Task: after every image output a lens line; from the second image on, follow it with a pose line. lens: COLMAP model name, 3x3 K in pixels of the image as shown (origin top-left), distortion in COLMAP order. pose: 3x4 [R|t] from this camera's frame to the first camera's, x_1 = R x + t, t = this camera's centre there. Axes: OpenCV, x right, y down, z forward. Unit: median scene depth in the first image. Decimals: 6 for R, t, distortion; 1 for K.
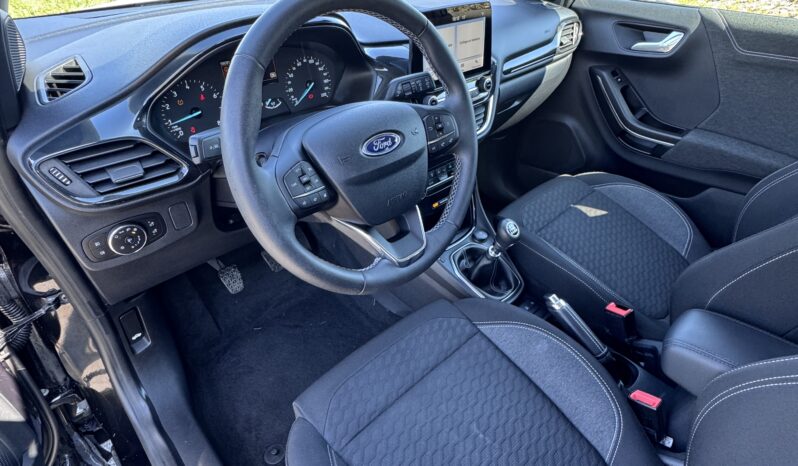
lens RADIAL K [[437.0, 0, 403.4], [0, 437.0, 234.3], [0, 0, 1]] dist [-0.001257, -0.000997]
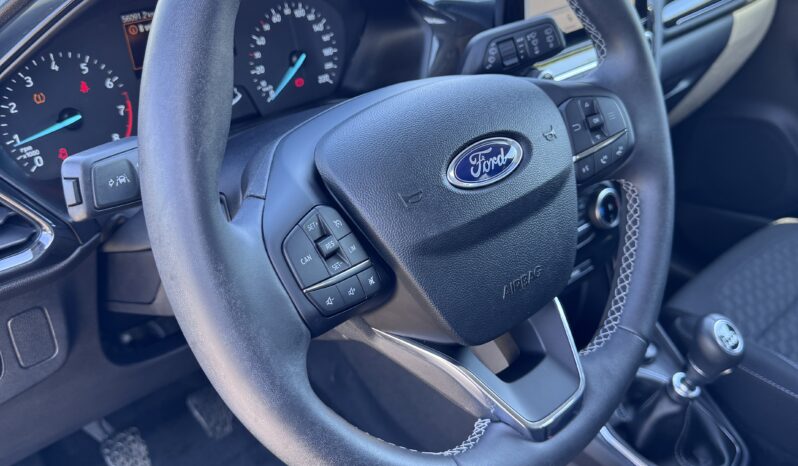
lens RADIAL K [[782.9, 0, 399.0], [0, 782.9, 233.0], [0, 0, 1]] dist [0.160272, -0.402628]
pose [[0.998813, -0.039858, -0.027995, -0.104041], [0.035599, 0.989666, -0.138901, -0.022254], [0.033242, 0.137739, 0.989911, 0.181214]]
